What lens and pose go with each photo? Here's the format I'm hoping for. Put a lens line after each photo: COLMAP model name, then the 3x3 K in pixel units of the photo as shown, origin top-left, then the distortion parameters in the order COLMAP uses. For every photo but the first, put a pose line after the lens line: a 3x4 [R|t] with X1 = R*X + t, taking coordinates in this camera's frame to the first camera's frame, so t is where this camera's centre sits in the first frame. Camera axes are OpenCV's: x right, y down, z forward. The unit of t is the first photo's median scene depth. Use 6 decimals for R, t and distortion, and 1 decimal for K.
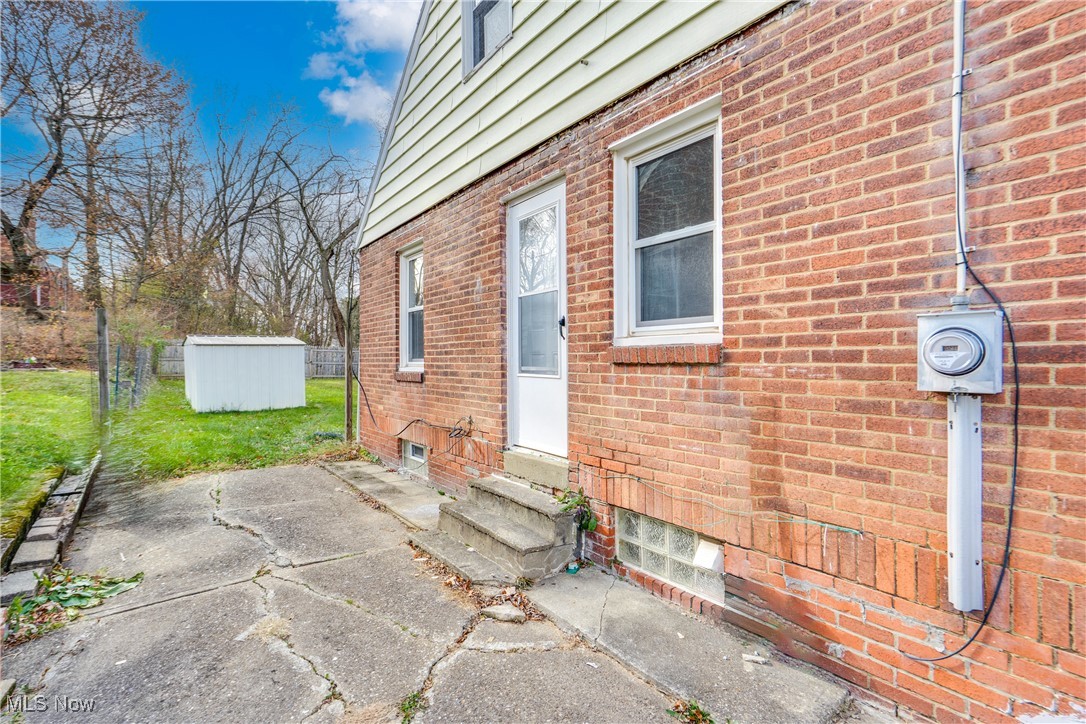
lens RADIAL K [[499.2, 0, 544.1], [0, 499.2, 358.8], [0, 0, 1]] dist [-0.000746, 0.000584]
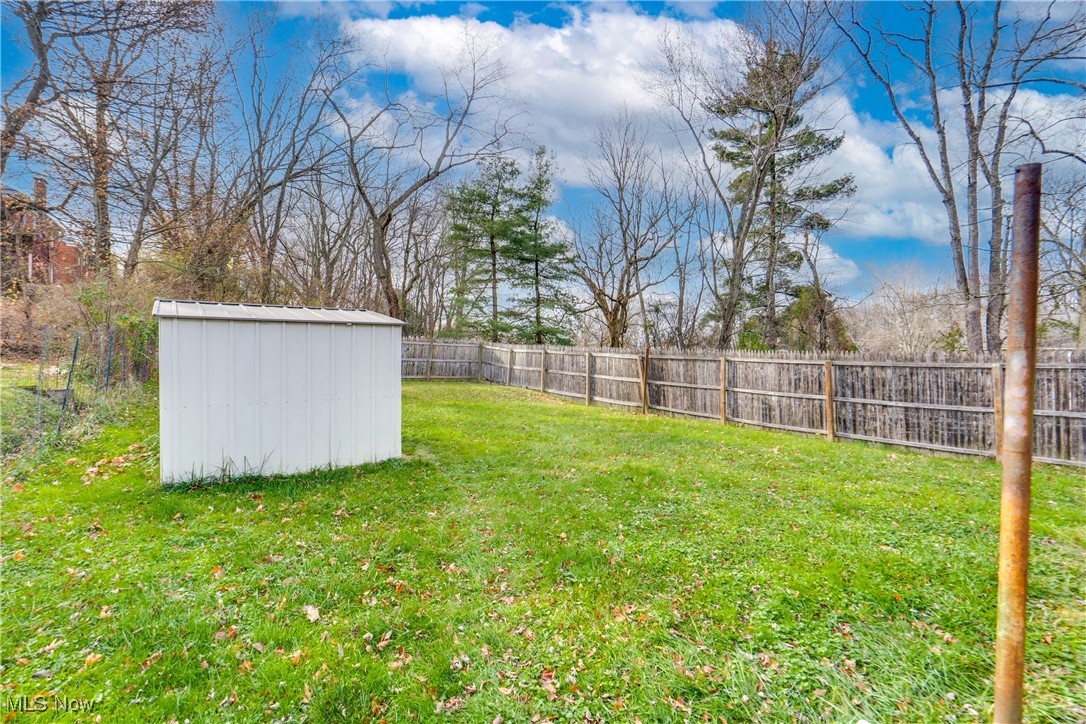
lens RADIAL K [[499.2, 0, 544.1], [0, 499.2, 358.8], [0, 0, 1]] dist [-0.000746, 0.000584]
pose [[0.998334, 0.012360, -0.056353, -0.092128], [-0.011817, 0.999881, 0.009963, -0.000306], [0.056470, -0.009281, 0.998361, 0.155980]]
